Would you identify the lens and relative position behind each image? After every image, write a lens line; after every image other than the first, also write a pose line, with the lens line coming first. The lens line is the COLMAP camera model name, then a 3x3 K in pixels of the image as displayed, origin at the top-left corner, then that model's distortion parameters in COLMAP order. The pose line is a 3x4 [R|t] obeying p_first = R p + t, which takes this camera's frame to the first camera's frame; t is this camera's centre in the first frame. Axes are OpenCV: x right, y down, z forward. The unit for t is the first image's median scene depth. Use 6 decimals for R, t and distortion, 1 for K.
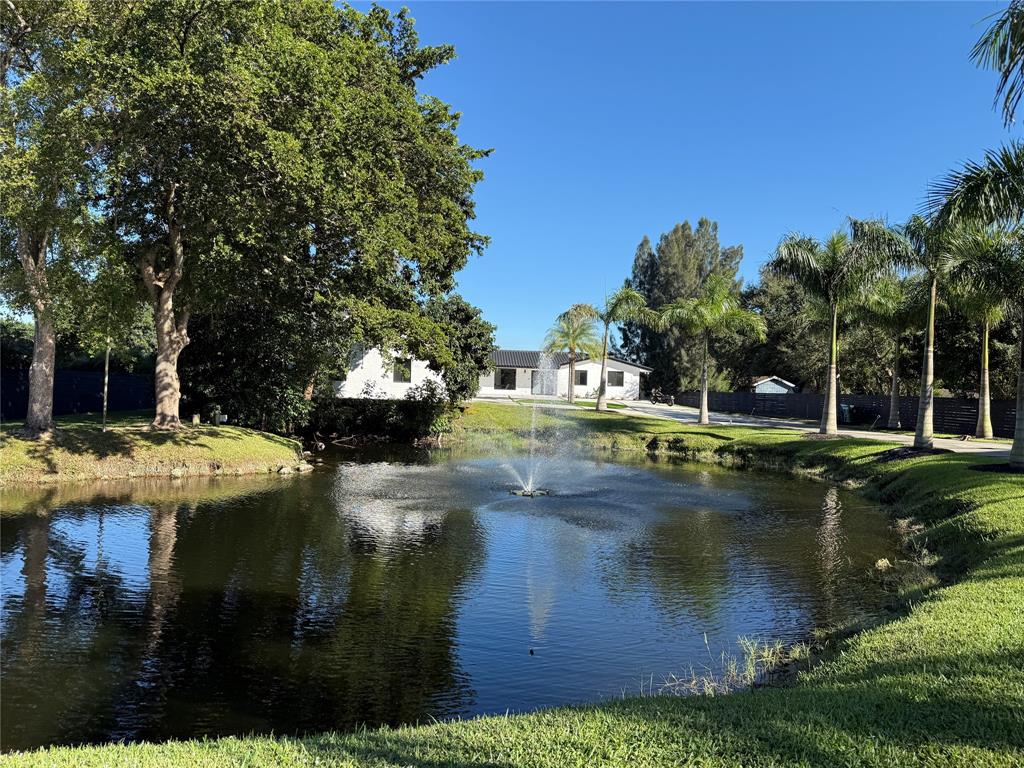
lens RADIAL K [[720.7, 0, 512.0], [0, 720.7, 384.0], [0, 0, 1]] dist [0.059466, -0.064394]
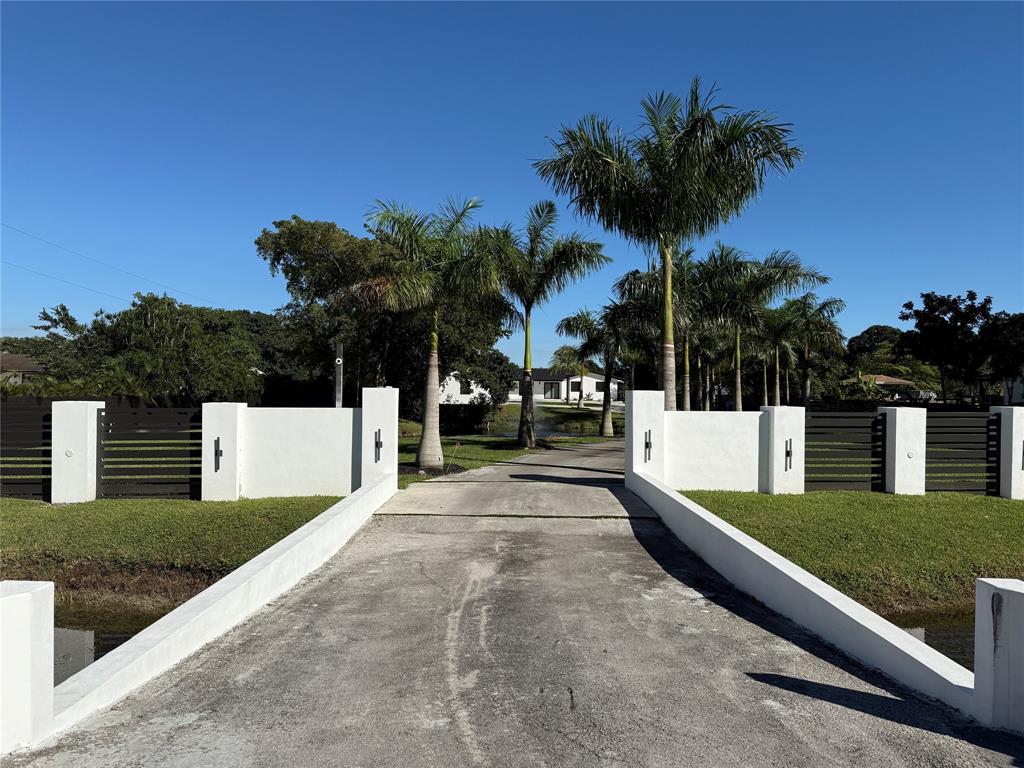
lens RADIAL K [[720.7, 0, 512.0], [0, 720.7, 384.0], [0, 0, 1]] dist [0.059466, -0.064394]
pose [[0.998580, -0.019642, -0.049511, 0.052543], [0.019799, 0.999800, 0.002674, -0.031653], [0.049449, -0.003651, 0.998770, -0.810352]]
